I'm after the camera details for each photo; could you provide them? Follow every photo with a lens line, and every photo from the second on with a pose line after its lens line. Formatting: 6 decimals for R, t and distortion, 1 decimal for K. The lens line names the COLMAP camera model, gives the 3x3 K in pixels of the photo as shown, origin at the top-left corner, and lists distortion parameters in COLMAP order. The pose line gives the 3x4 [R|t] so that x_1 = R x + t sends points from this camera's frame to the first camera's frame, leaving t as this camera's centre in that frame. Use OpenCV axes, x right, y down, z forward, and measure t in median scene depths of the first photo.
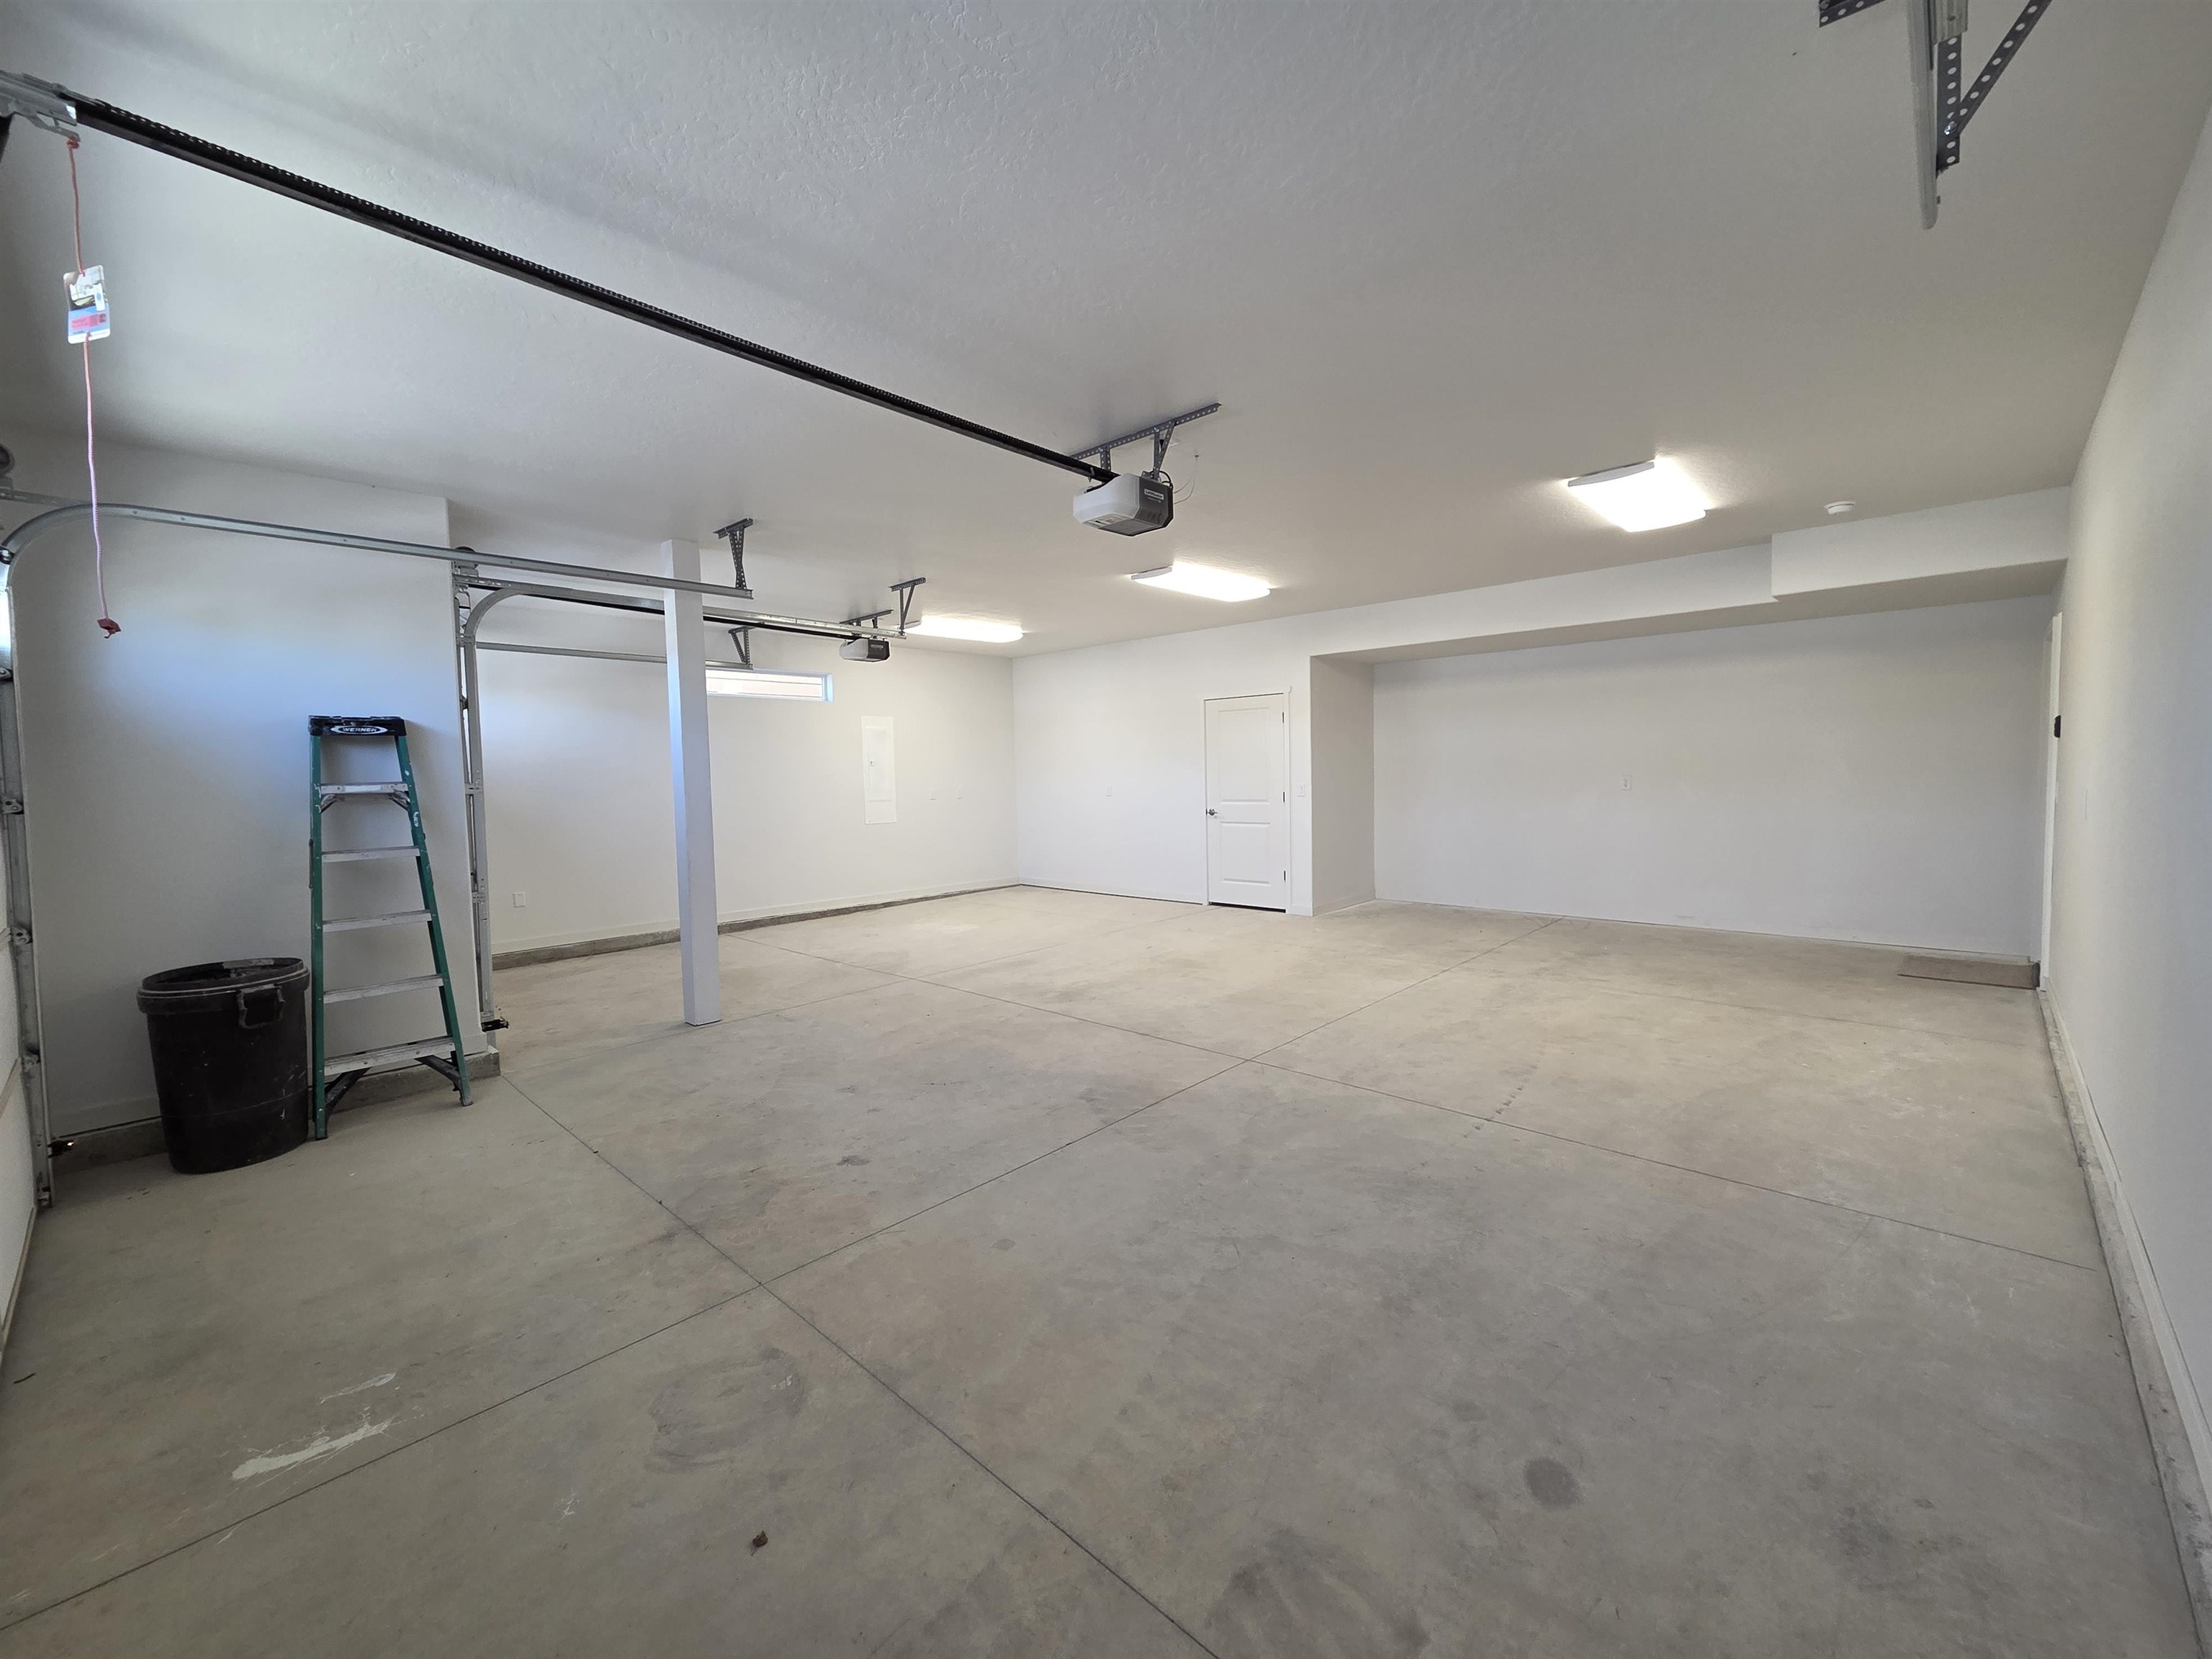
lens RADIAL K [[901.7, 0, 1100.0], [0, 901.7, 824.2], [0, 0, 1]] dist [0.002988, -0.000212]
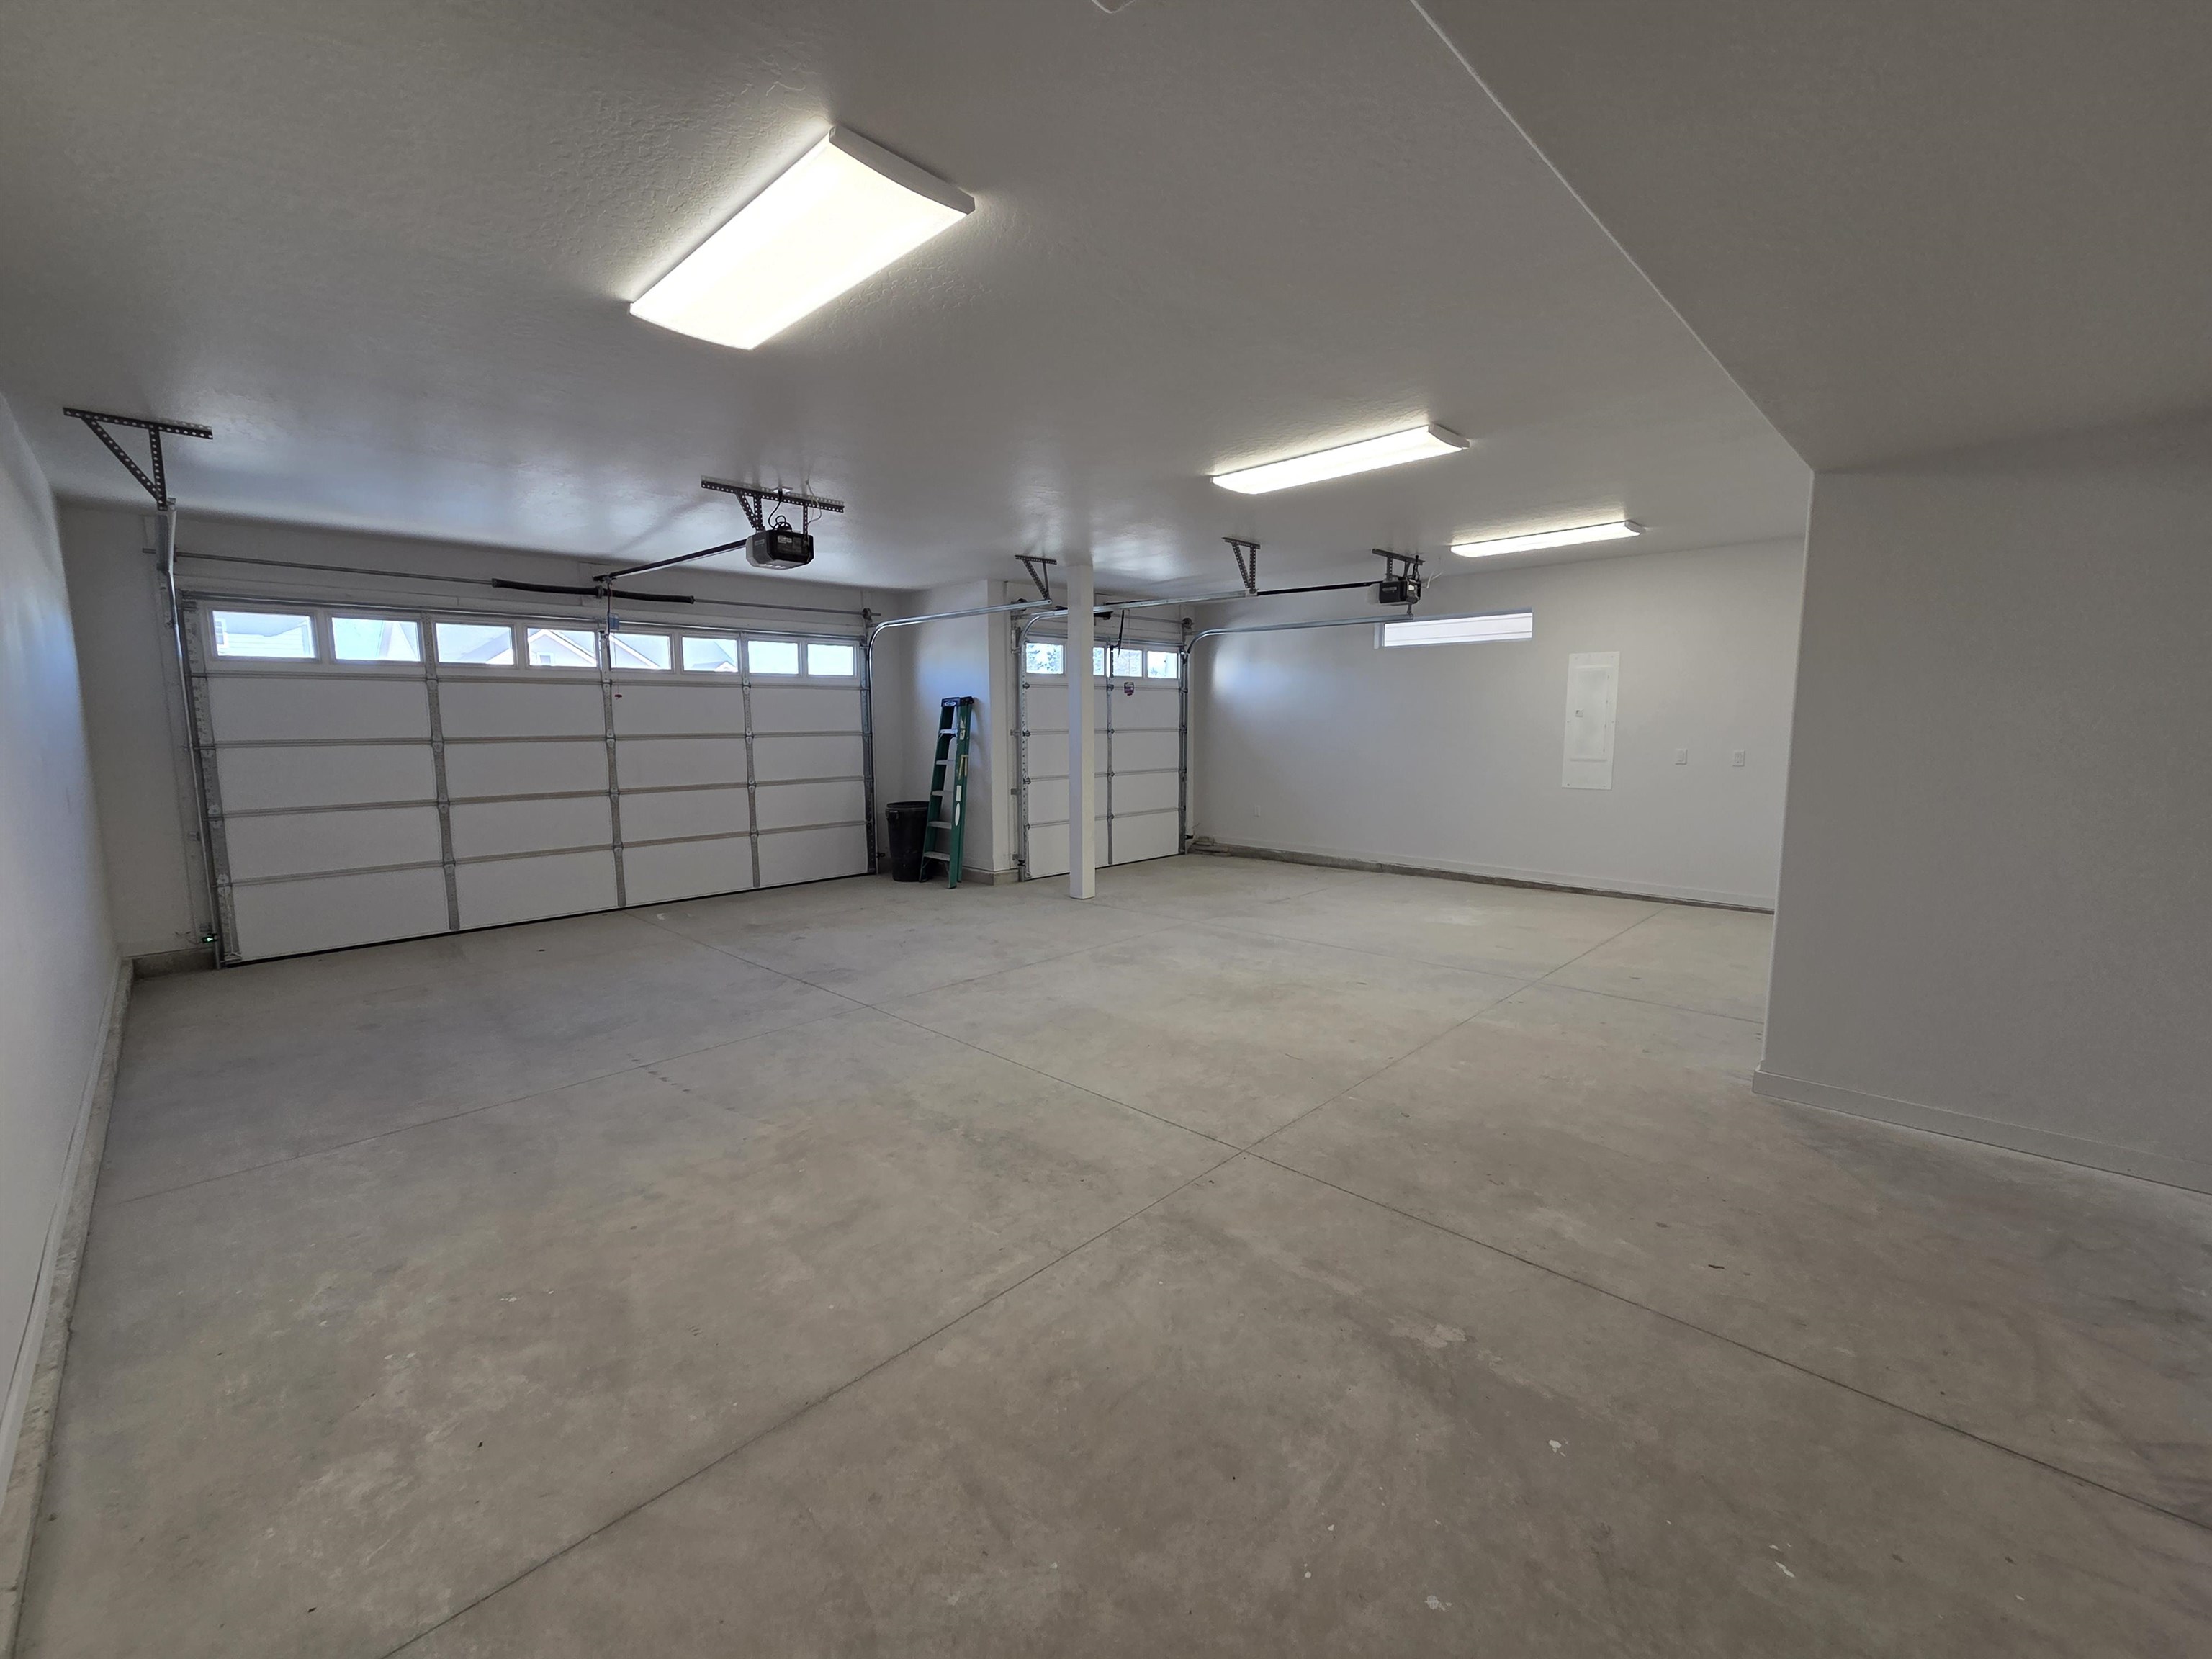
lens RADIAL K [[901.7, 0, 1100.0], [0, 901.7, 824.2], [0, 0, 1]] dist [0.002988, -0.000212]
pose [[-0.013803, 0.136949, -0.990482, 1.364925], [-0.051664, 0.989156, 0.137485, -0.140733], [0.998569, 0.053069, -0.006578, 1.423724]]
